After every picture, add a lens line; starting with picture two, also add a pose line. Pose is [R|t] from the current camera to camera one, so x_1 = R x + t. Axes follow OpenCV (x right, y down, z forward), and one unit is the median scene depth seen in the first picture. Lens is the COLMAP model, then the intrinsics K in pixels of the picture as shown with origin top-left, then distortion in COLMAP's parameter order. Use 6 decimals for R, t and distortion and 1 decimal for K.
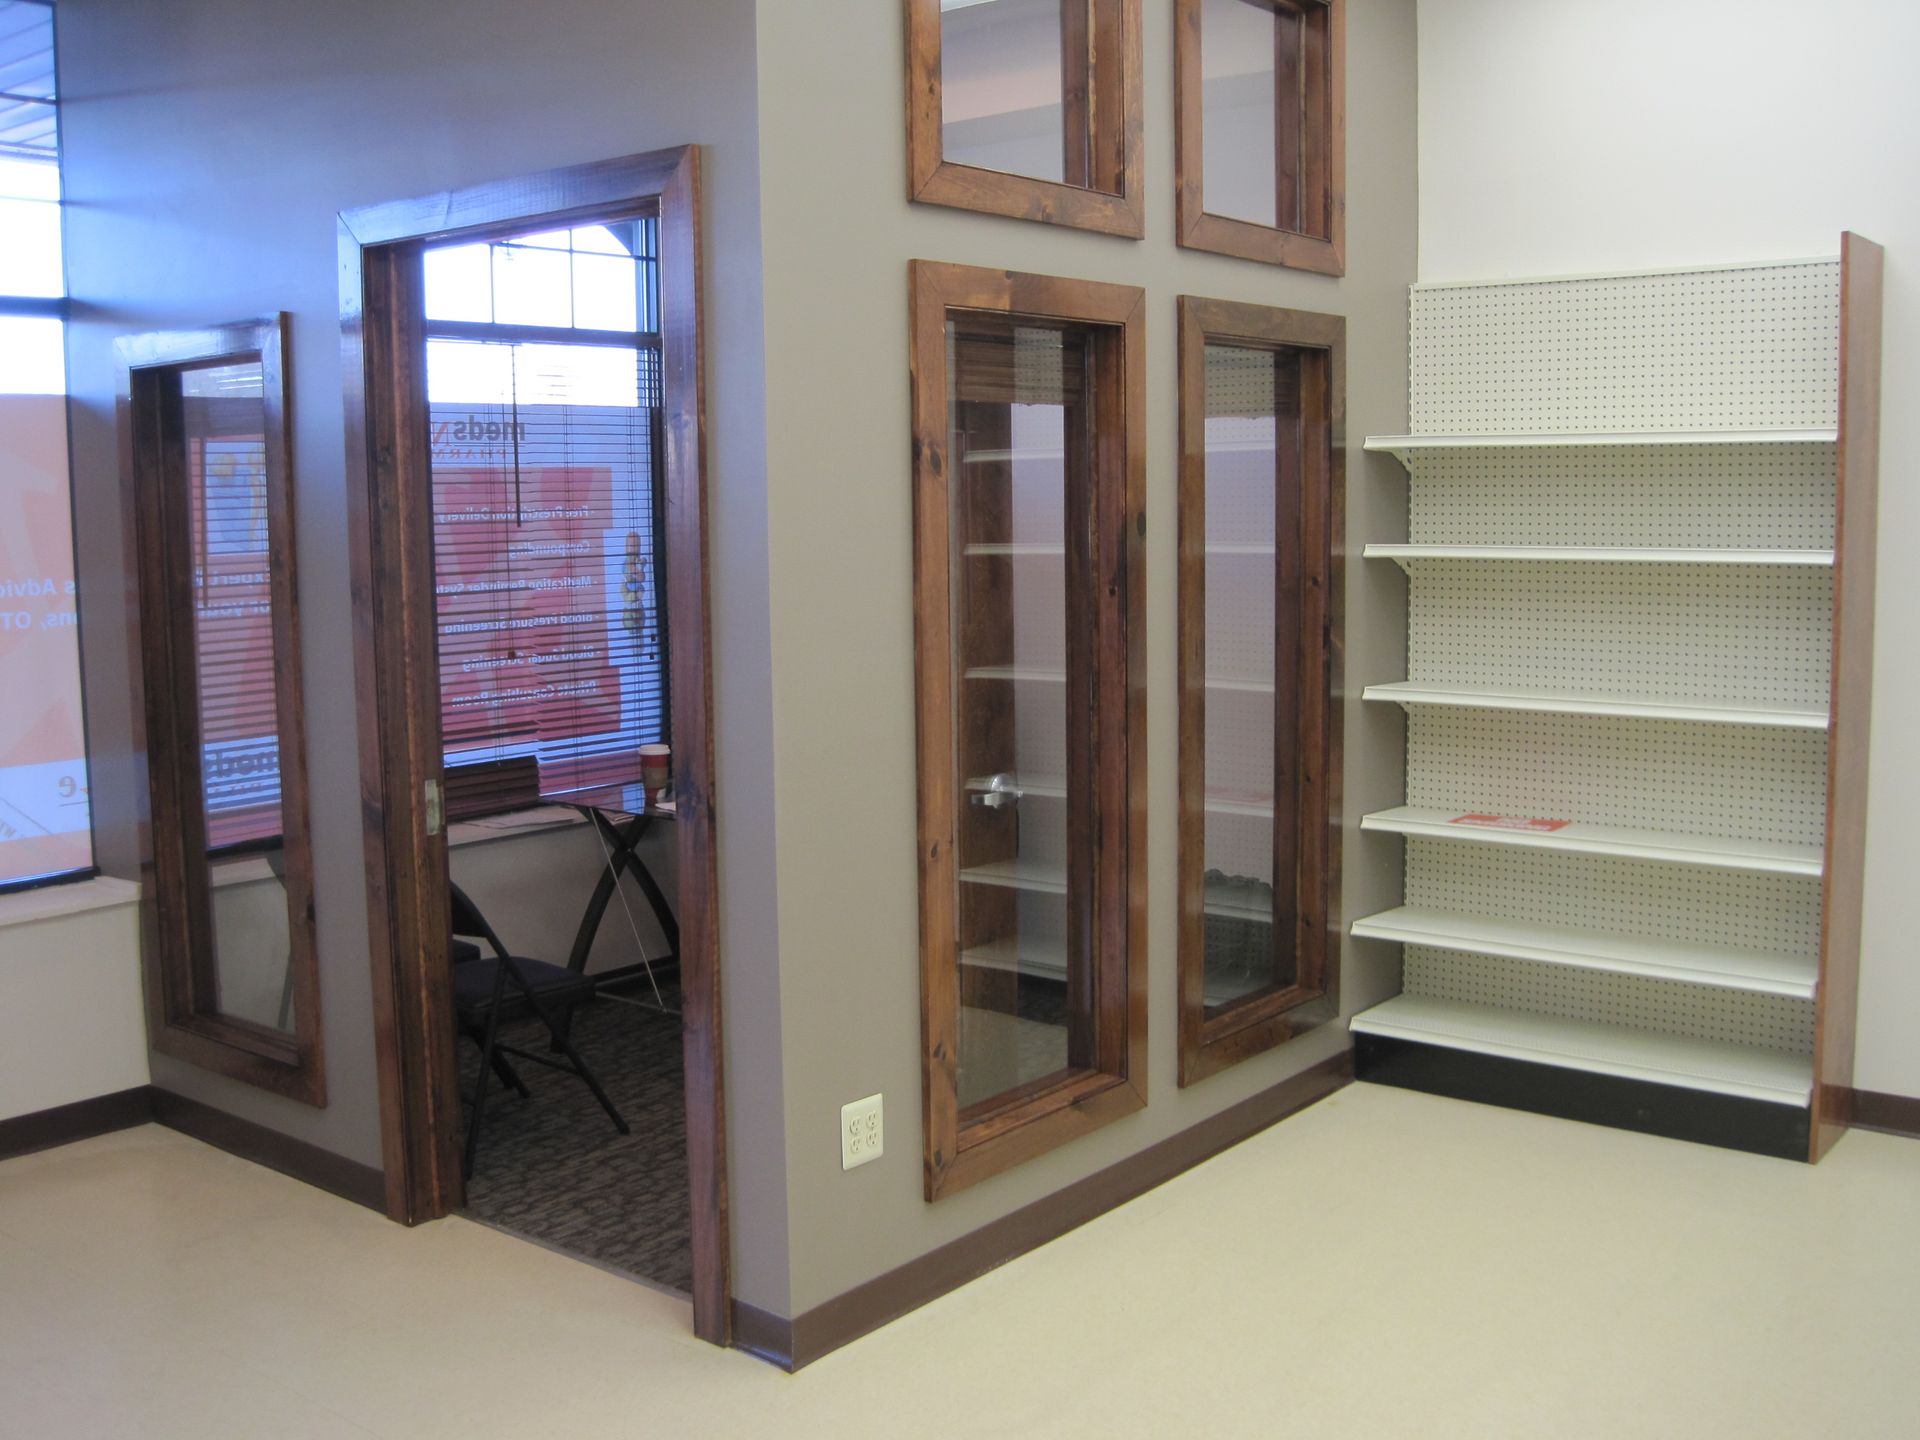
lens RADIAL K [[1942.1, 0, 953.0], [0, 1942.1, 711.4], [0, 0, 1]] dist [-0.181757, 0.146469]
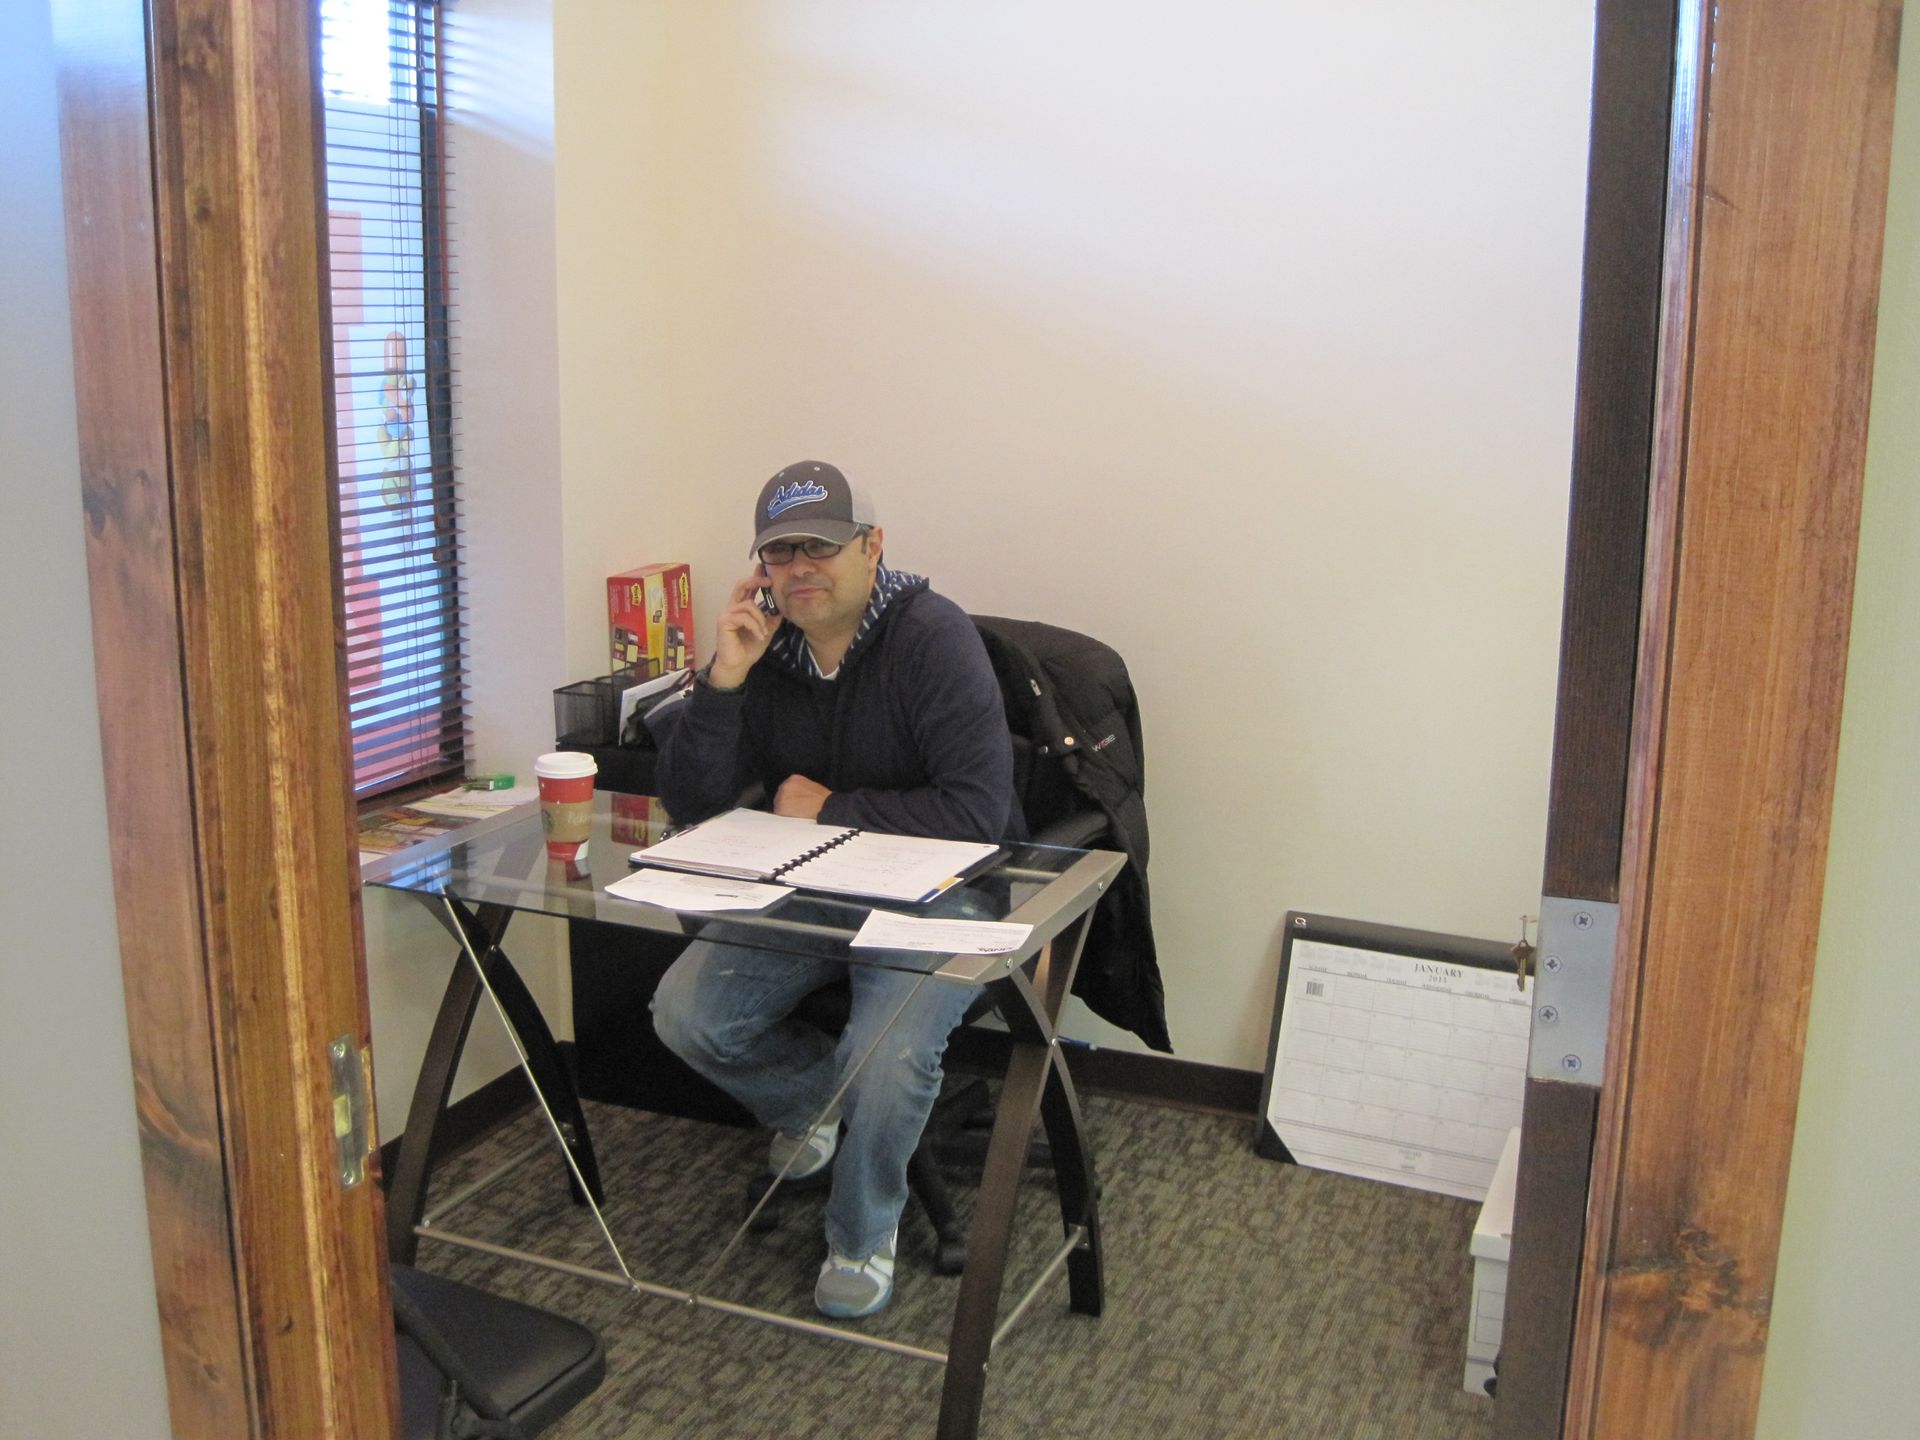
lens RADIAL K [[1942.1, 0, 953.0], [0, 1942.1, 711.4], [0, 0, 1]] dist [-0.181757, 0.146469]
pose [[0.957453, -0.034134, 0.286564, -0.263698], [0.006921, 0.995411, 0.095446, -0.054593], [-0.288507, -0.089402, 0.953295, 0.651720]]
